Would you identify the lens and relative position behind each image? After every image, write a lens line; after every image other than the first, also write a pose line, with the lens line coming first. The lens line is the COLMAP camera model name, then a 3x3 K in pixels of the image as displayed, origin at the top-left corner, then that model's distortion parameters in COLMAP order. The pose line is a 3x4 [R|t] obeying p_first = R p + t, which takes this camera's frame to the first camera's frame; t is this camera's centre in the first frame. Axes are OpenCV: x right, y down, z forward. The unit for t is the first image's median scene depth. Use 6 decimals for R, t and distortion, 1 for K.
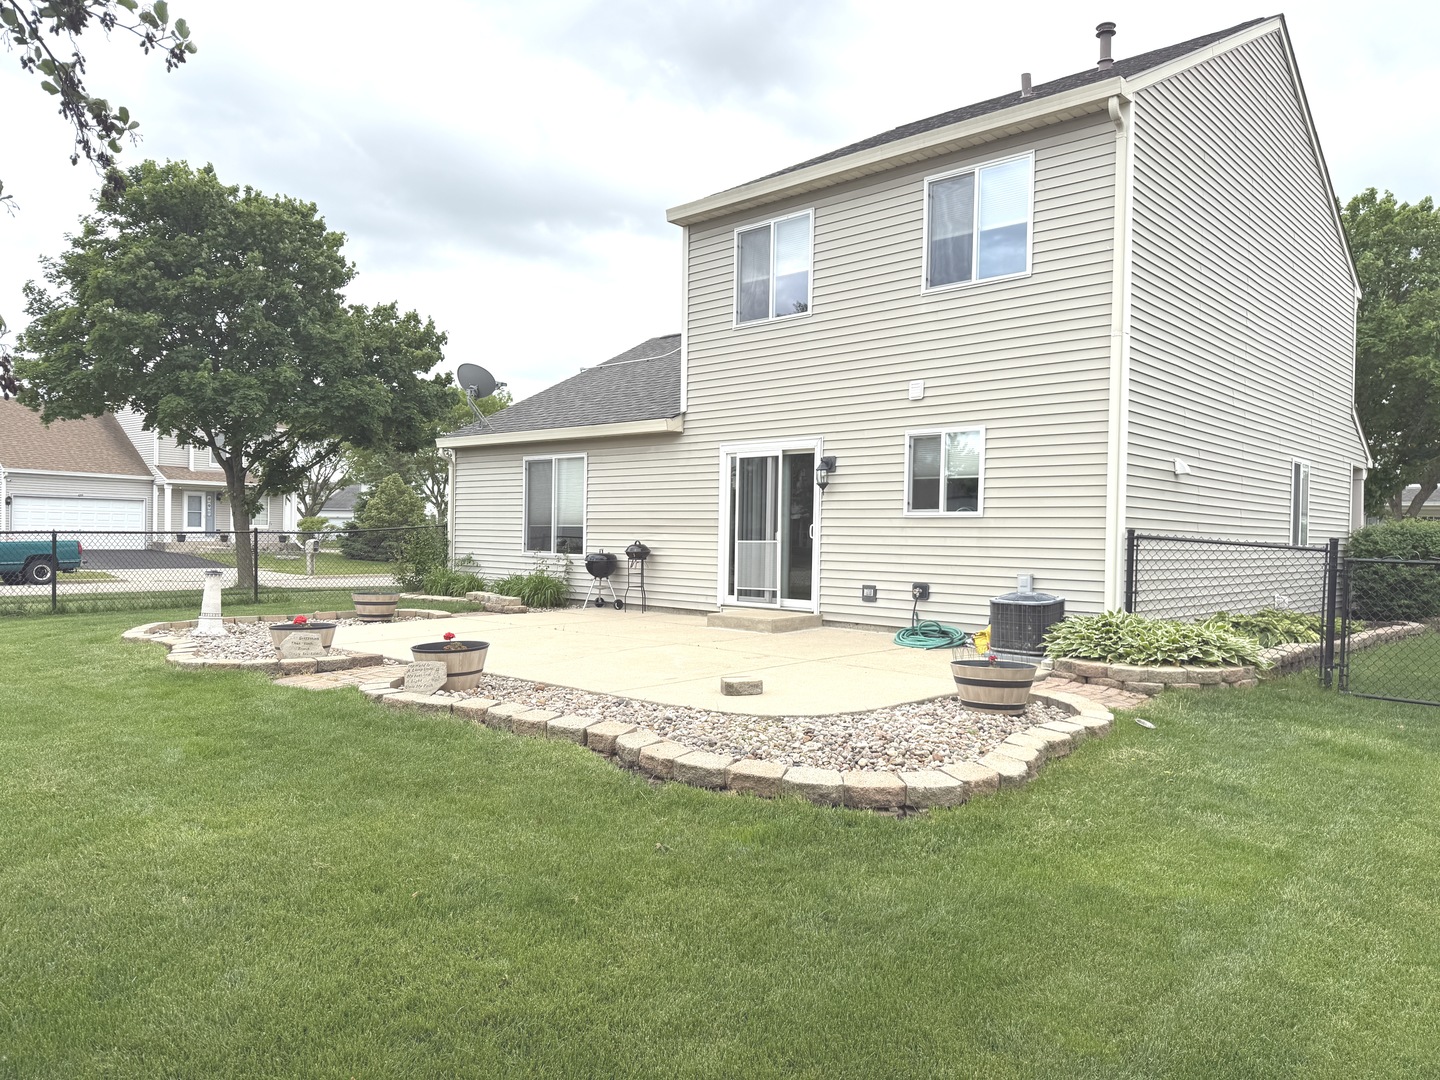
lens RADIAL K [[997.6, 0, 720.0], [0, 997.6, 540.0], [0, 0, 1]] dist [0.121599, -0.190263]
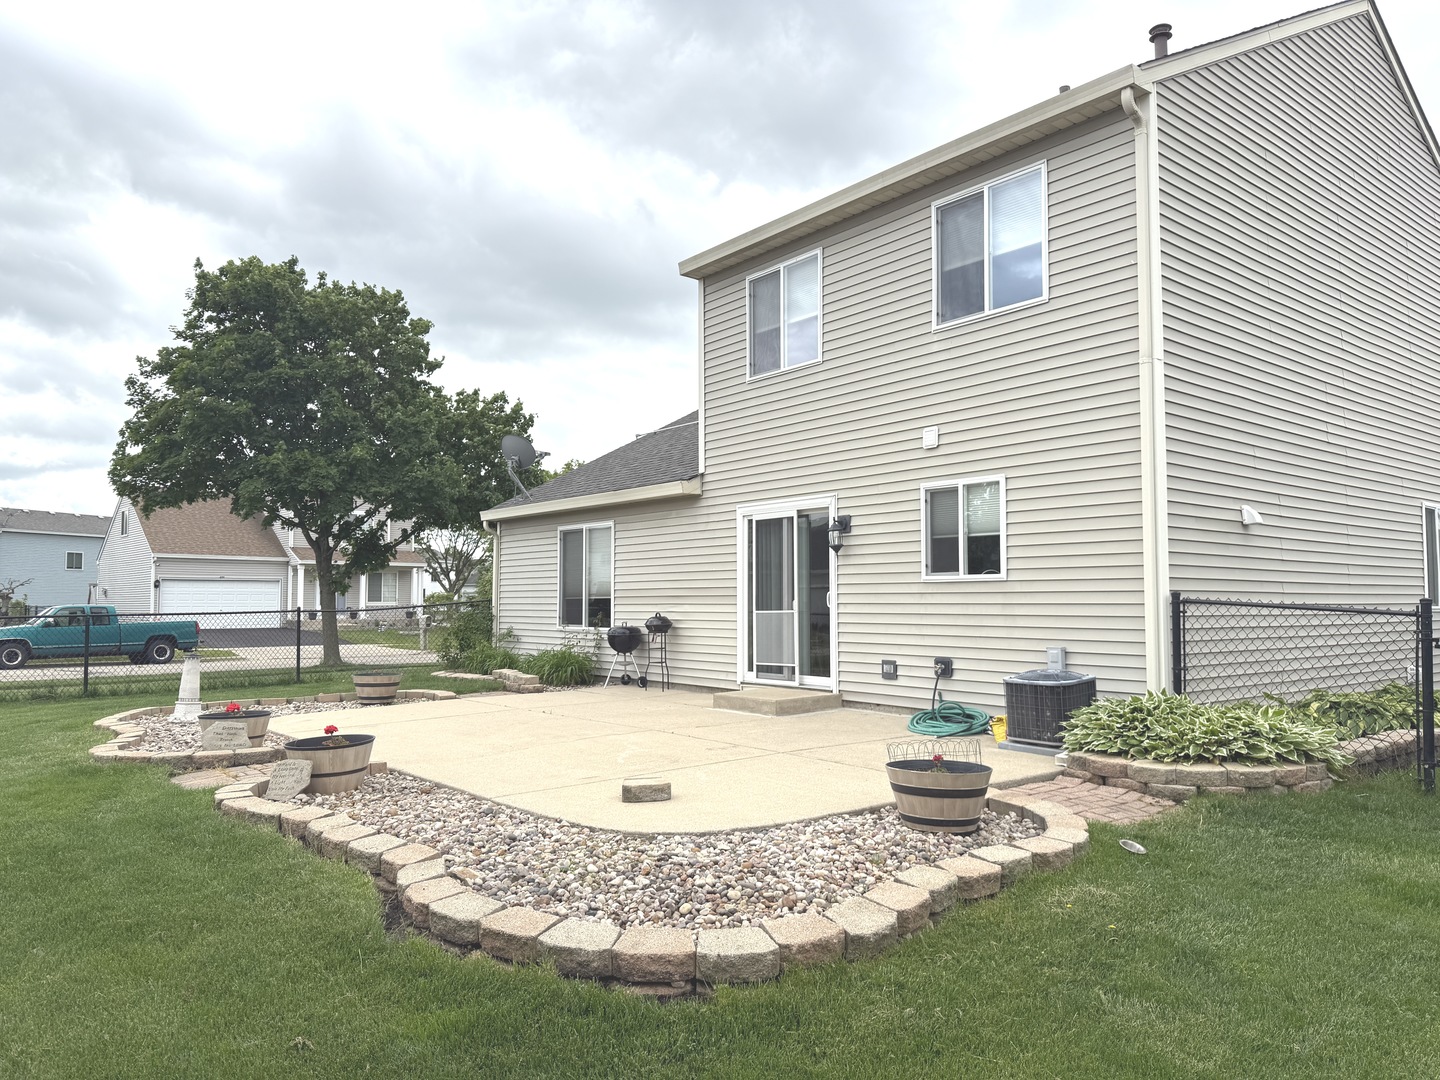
lens RADIAL K [[997.1, 0, 720.0], [0, 997.1, 540.0], [0, 0, 1]] dist [0.092922, -0.121073]
pose [[0.989173, -0.027862, -0.144084, 0.132325], [0.018044, 0.997453, -0.069000, -0.002077], [0.145640, 0.065653, 0.987157, 0.106252]]
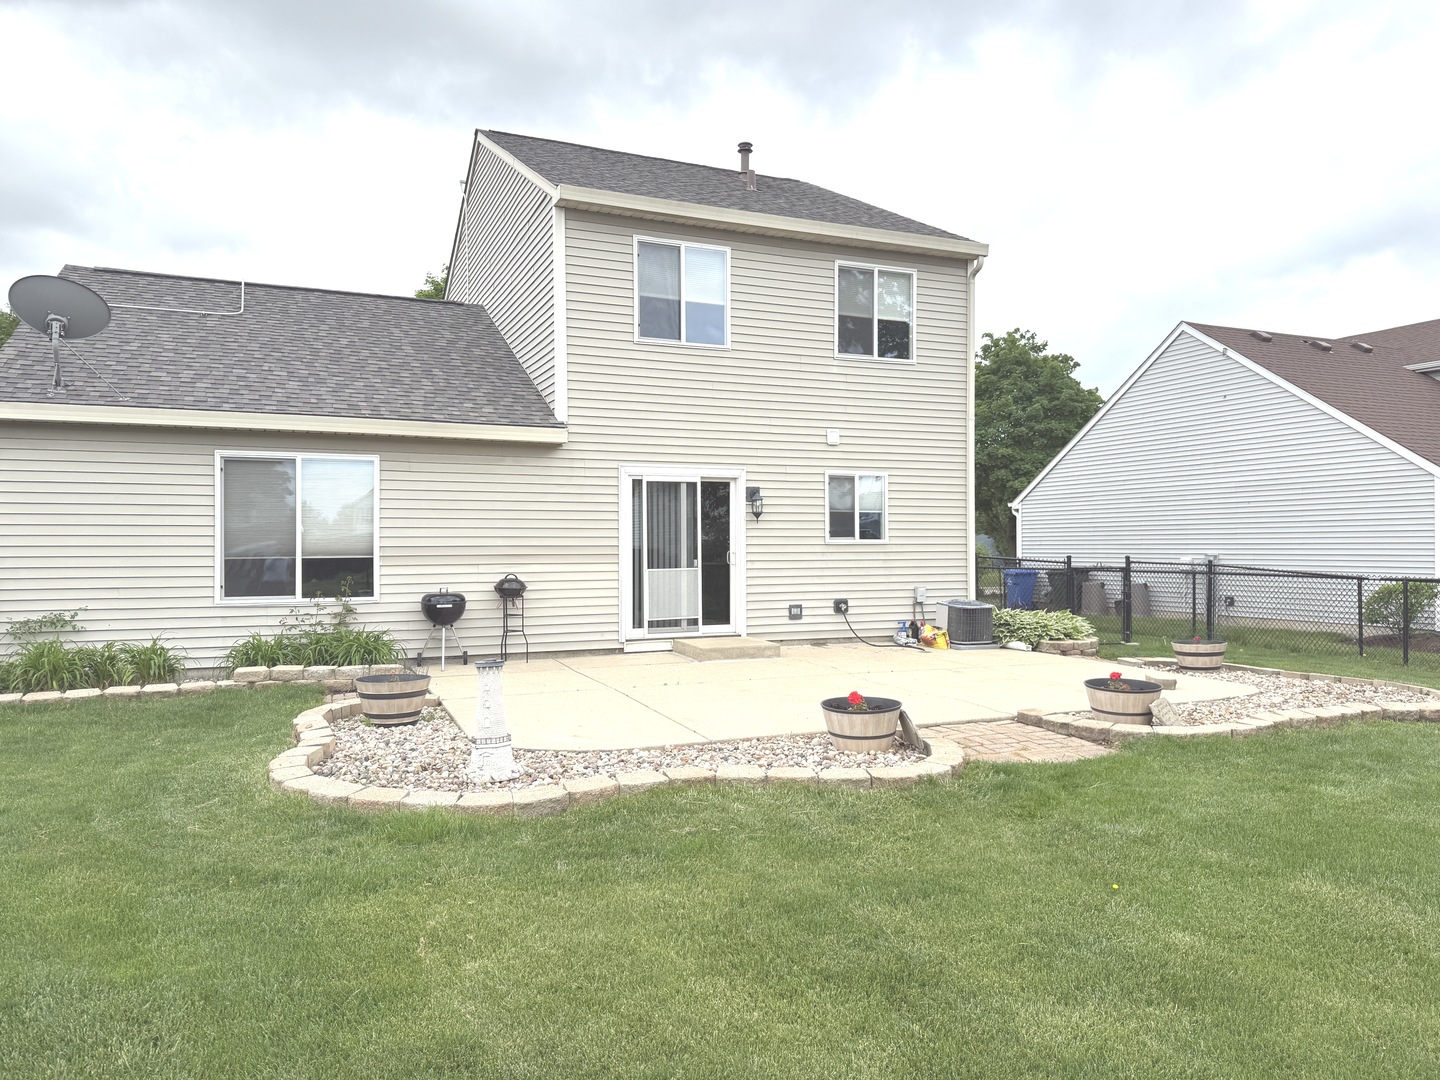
lens RADIAL K [[997.1, 0, 720.0], [0, 997.1, 540.0], [0, 0, 1]] dist [0.092922, -0.121073]
pose [[0.408957, -0.013296, 0.912457, -0.905998], [0.012862, 0.999879, 0.008805, -0.038247], [-0.912463, 0.008135, 0.409079, 0.619411]]
